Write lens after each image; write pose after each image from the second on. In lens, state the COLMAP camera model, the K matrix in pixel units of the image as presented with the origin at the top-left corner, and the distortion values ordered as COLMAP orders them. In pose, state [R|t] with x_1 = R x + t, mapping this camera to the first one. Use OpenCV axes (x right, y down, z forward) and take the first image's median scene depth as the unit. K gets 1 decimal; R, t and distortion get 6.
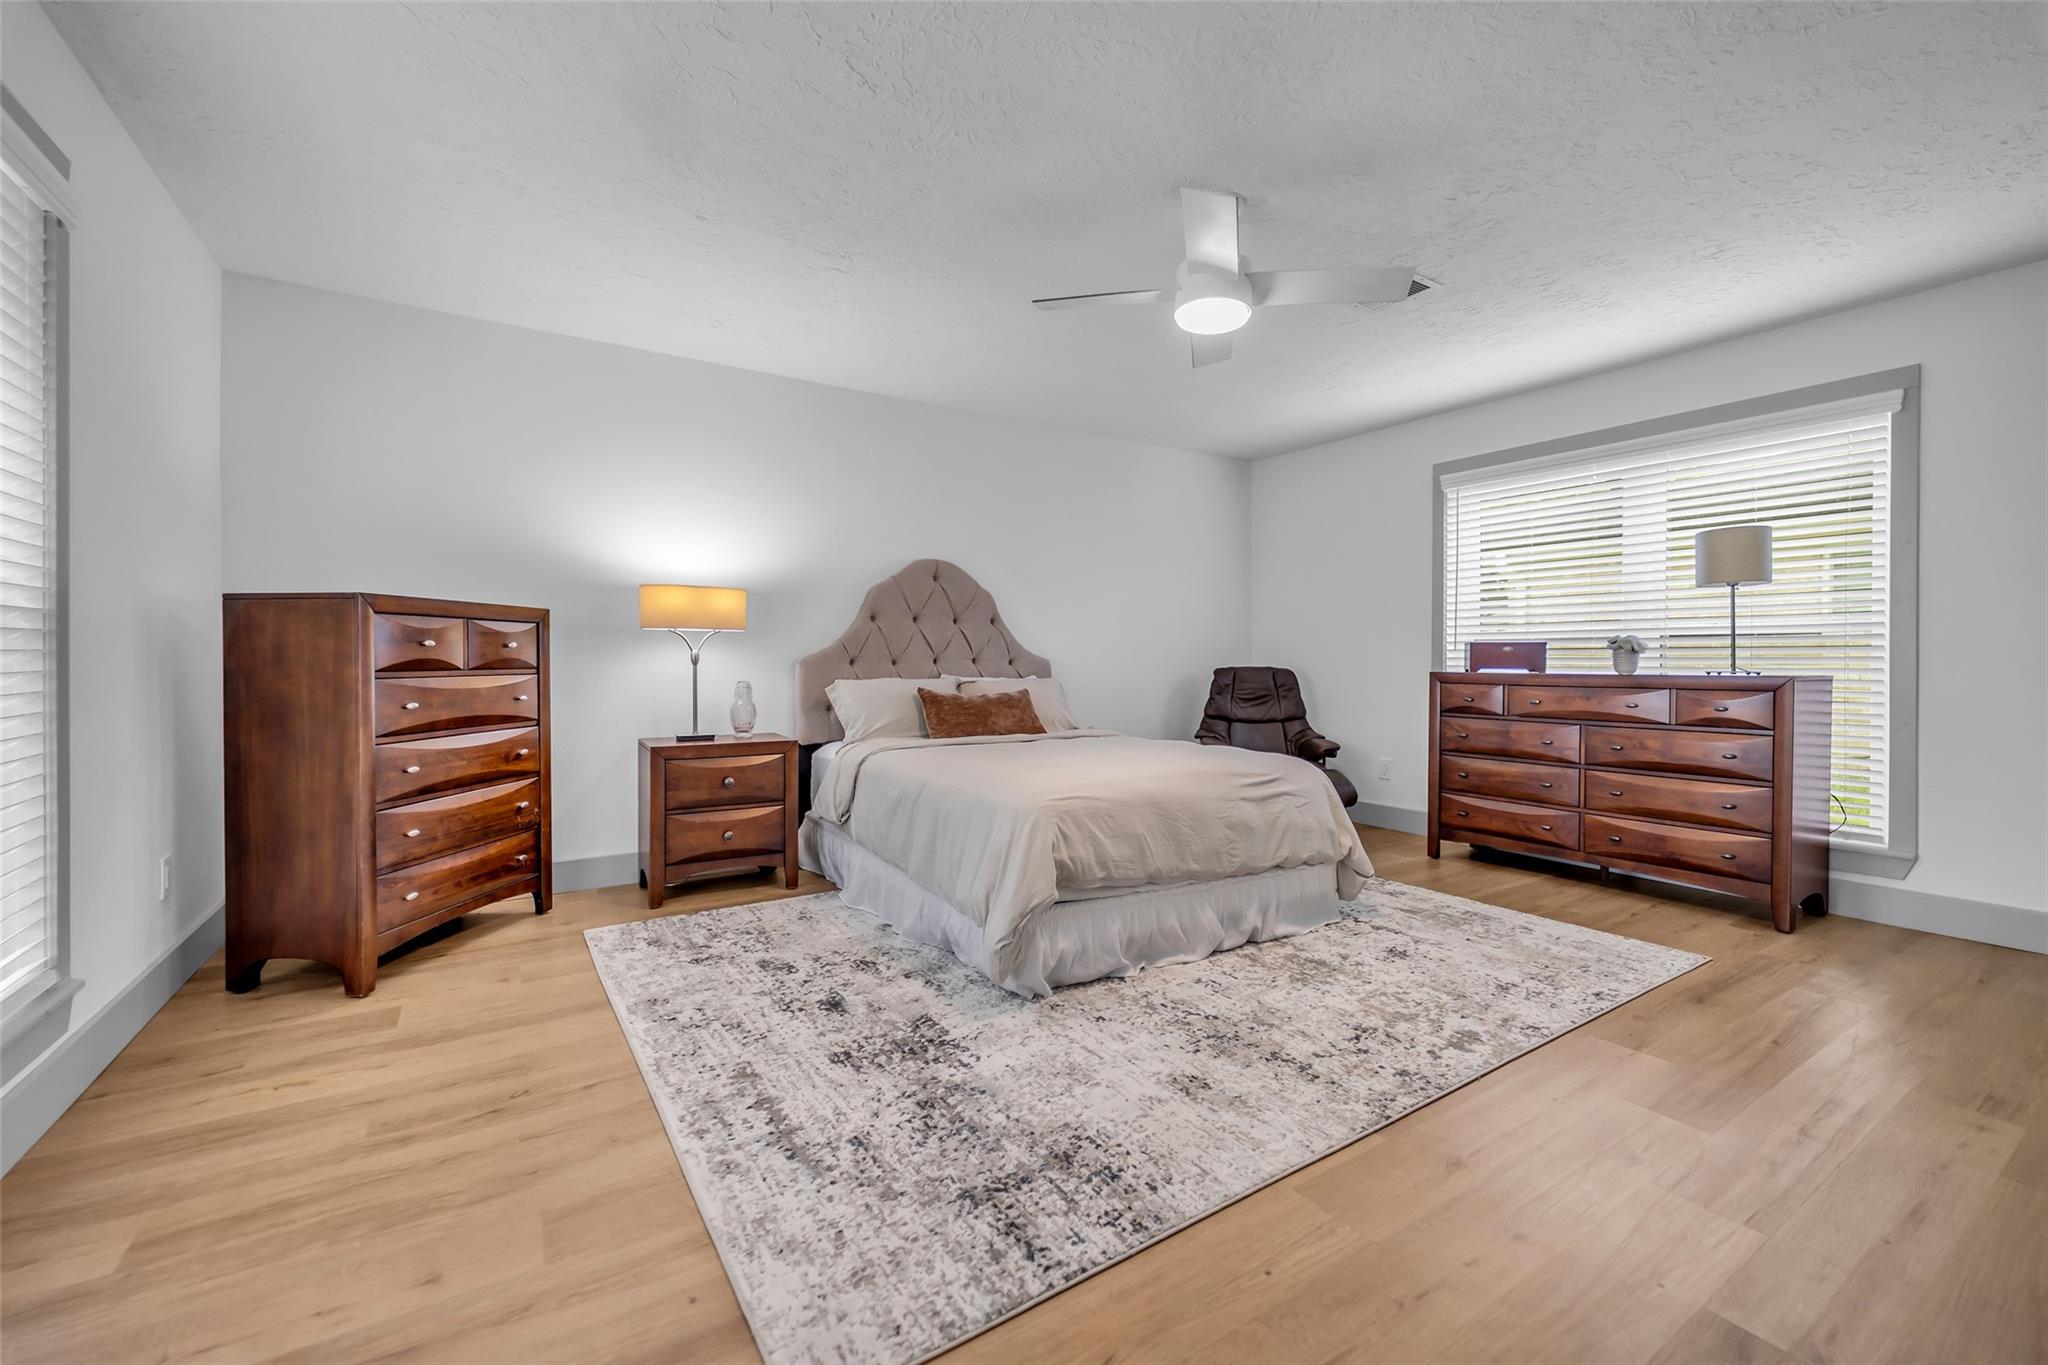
lens RADIAL K [[829.4, 0, 1017.4], [0, 829.4, 668.3], [0, 0, 1]] dist [0.002930, -0.000640]
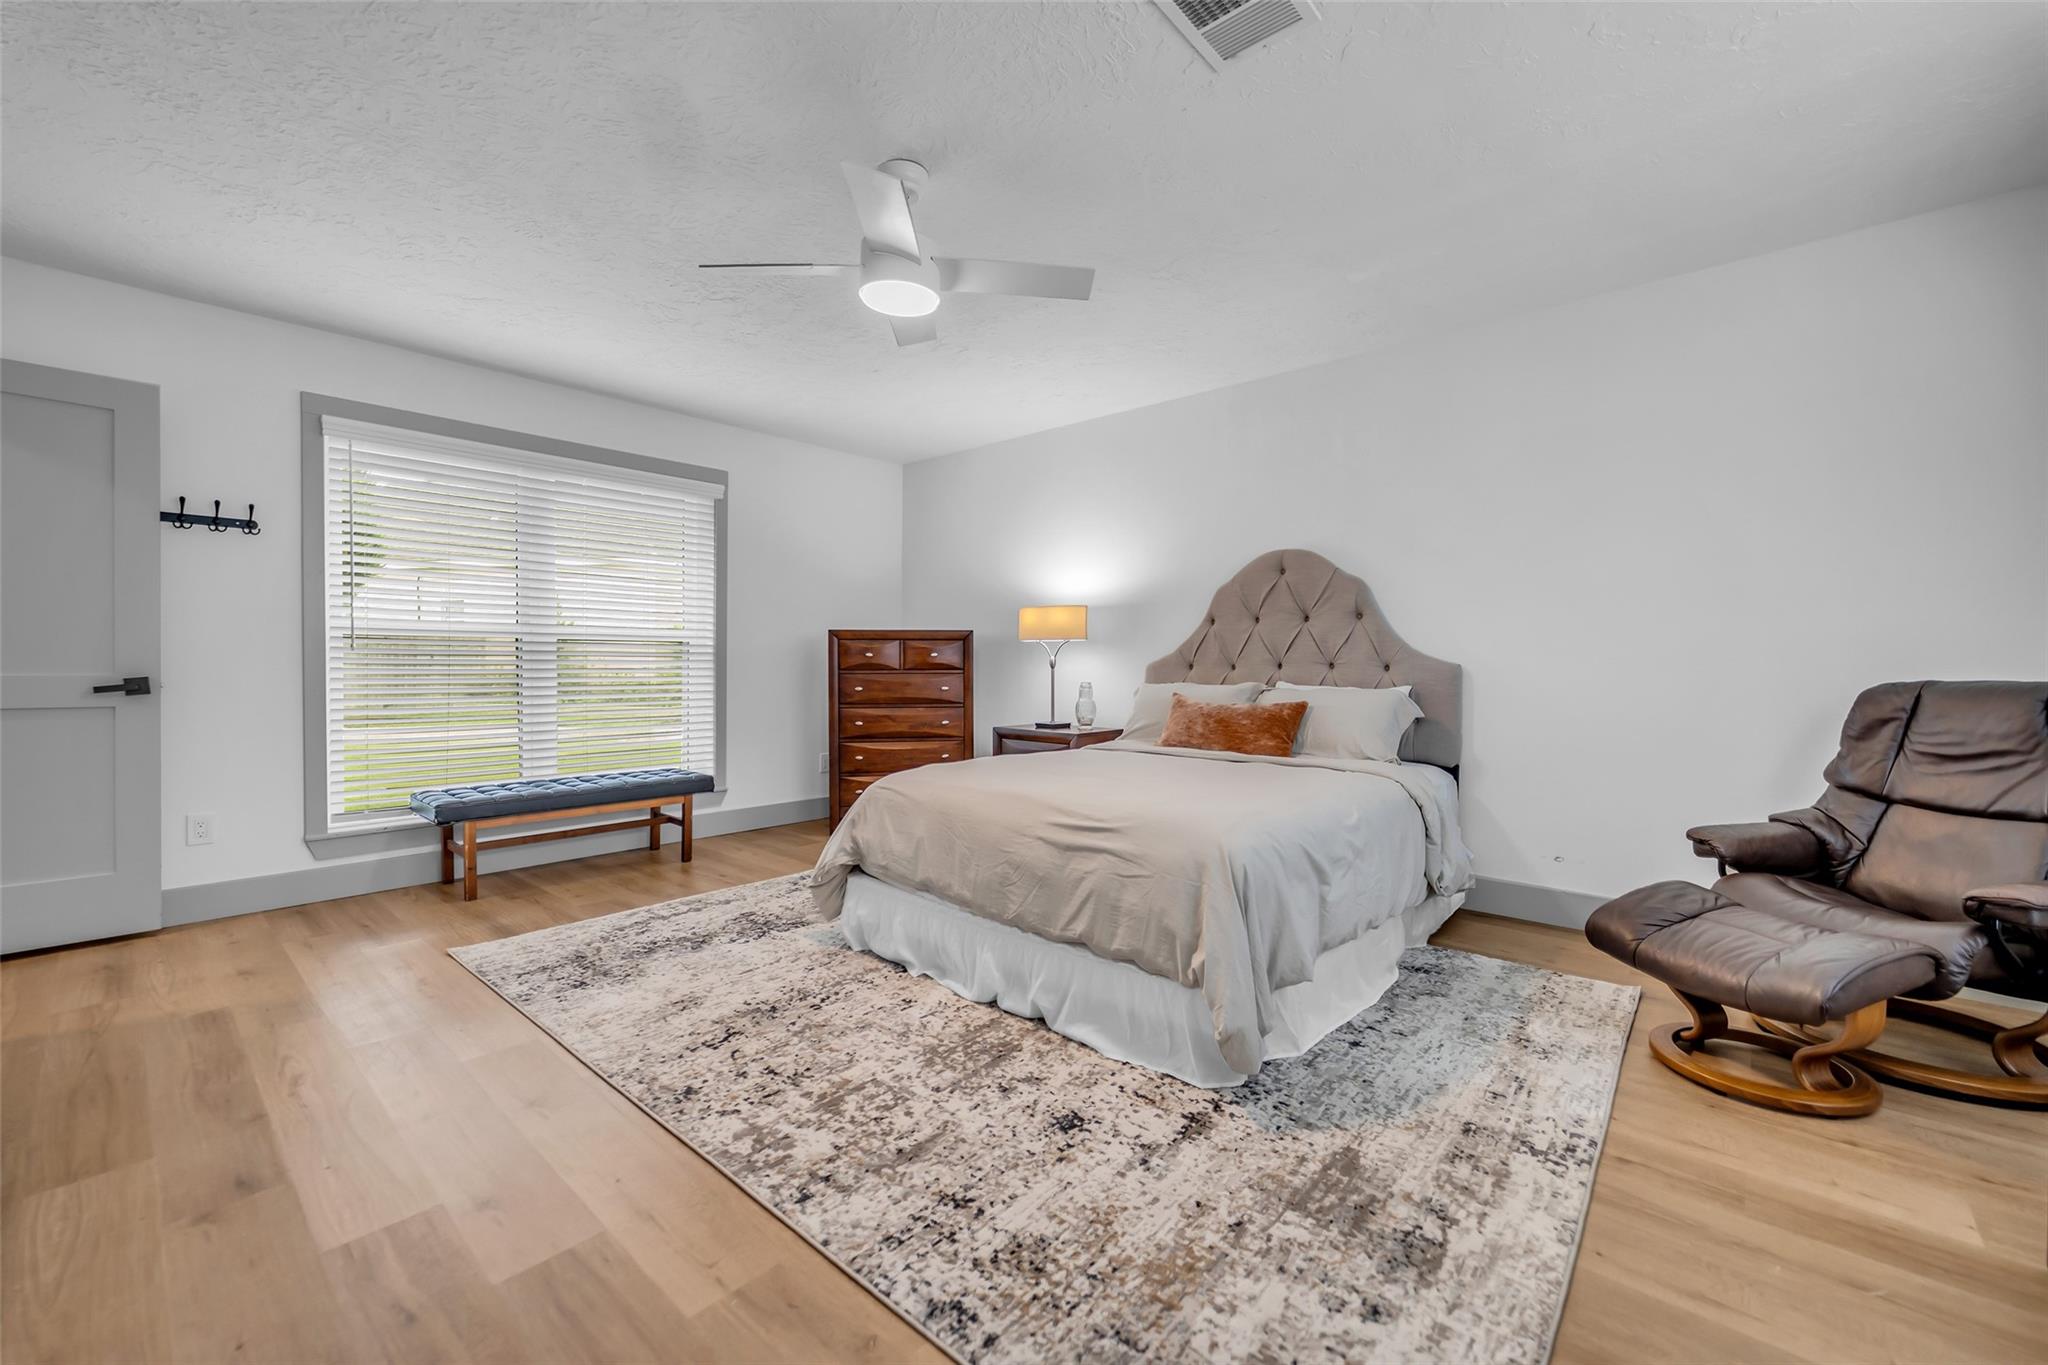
lens RADIAL K [[829.4, 0, 1017.4], [0, 829.4, 668.3], [0, 0, 1]] dist [0.002930, -0.000640]
pose [[0.260204, 0.003705, -0.965547, 1.195415], [-0.010552, 0.999944, 0.000993, -0.007482], [0.965496, 0.009930, 0.260229, 0.889062]]
